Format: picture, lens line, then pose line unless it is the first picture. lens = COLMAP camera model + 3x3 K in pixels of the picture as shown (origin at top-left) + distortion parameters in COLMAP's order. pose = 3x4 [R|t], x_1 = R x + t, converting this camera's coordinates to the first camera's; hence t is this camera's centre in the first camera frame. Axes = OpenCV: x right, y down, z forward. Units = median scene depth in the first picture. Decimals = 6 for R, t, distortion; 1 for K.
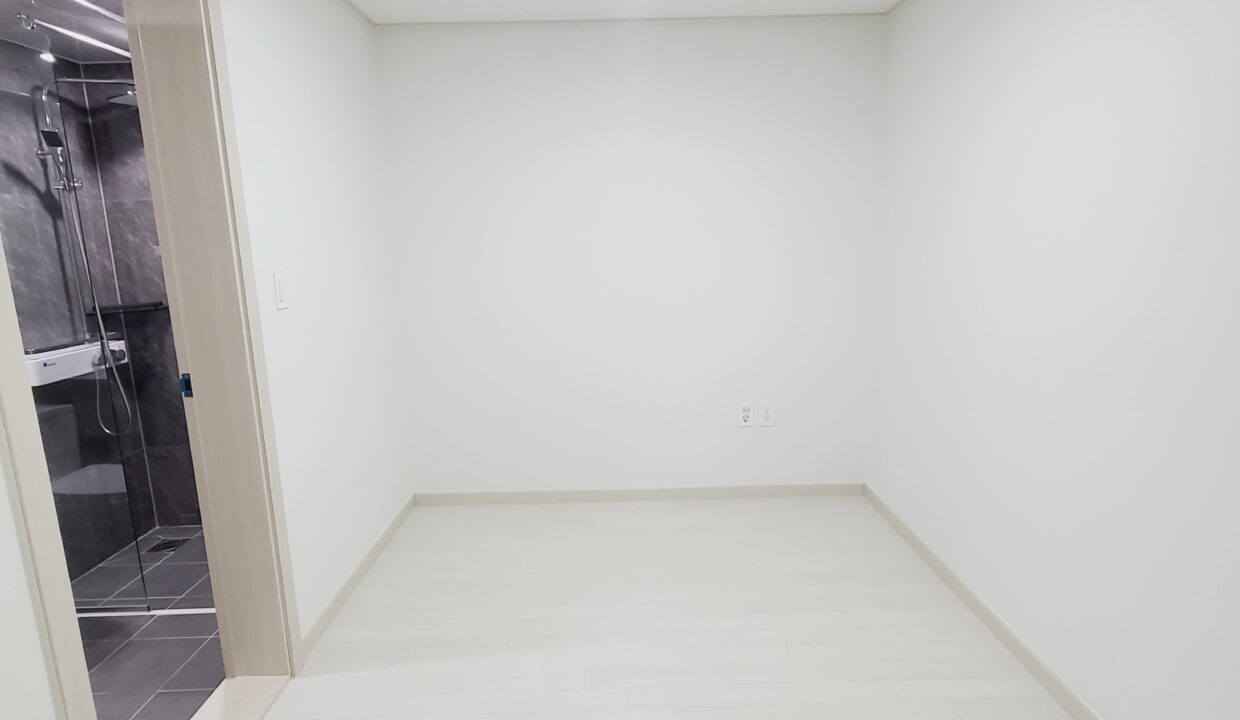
lens RADIAL K [[677.1, 0, 622.6], [0, 677.1, 365.0], [0, 0, 1]] dist [-0.000017, -0.000673]
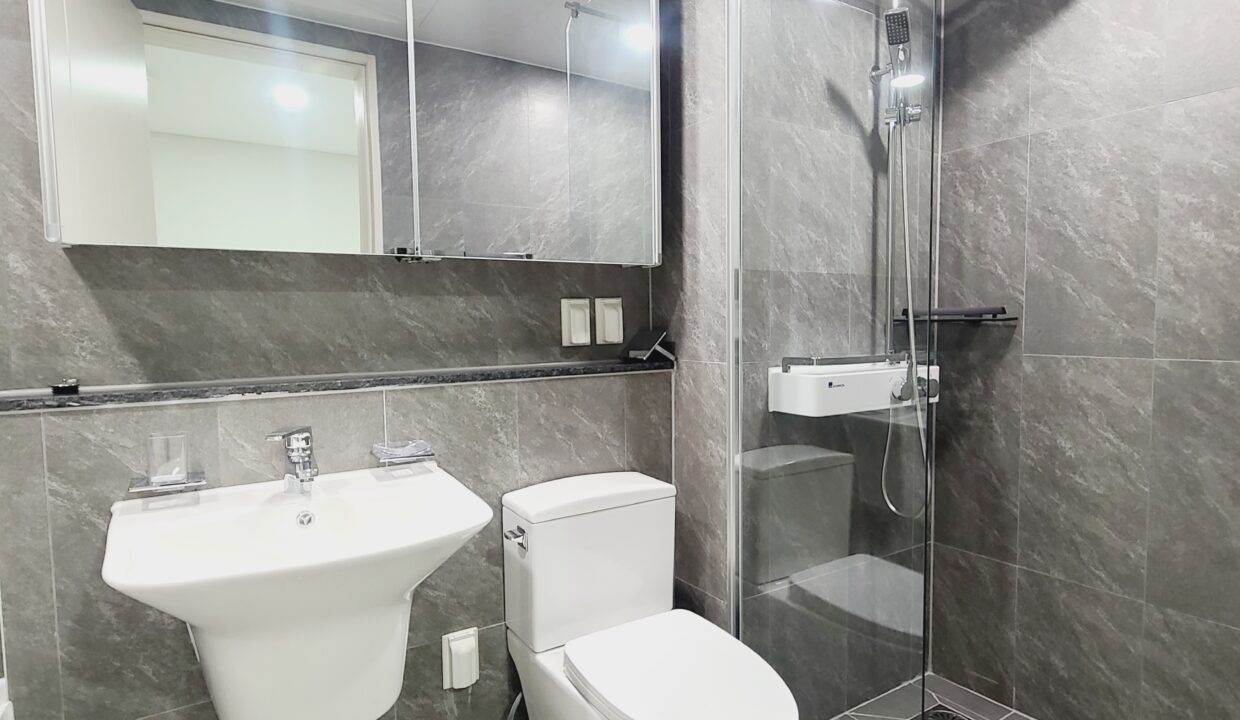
lens RADIAL K [[677.1, 0, 621.5], [0, 677.1, 361.8], [0, 0, 1]] dist [-0.000017, -0.000673]
pose [[0.526225, 0.074626, -0.847065, -0.375092], [-0.164769, 0.986211, -0.015475, 0.016111], [0.834229, 0.147713, 0.531265, 0.443474]]
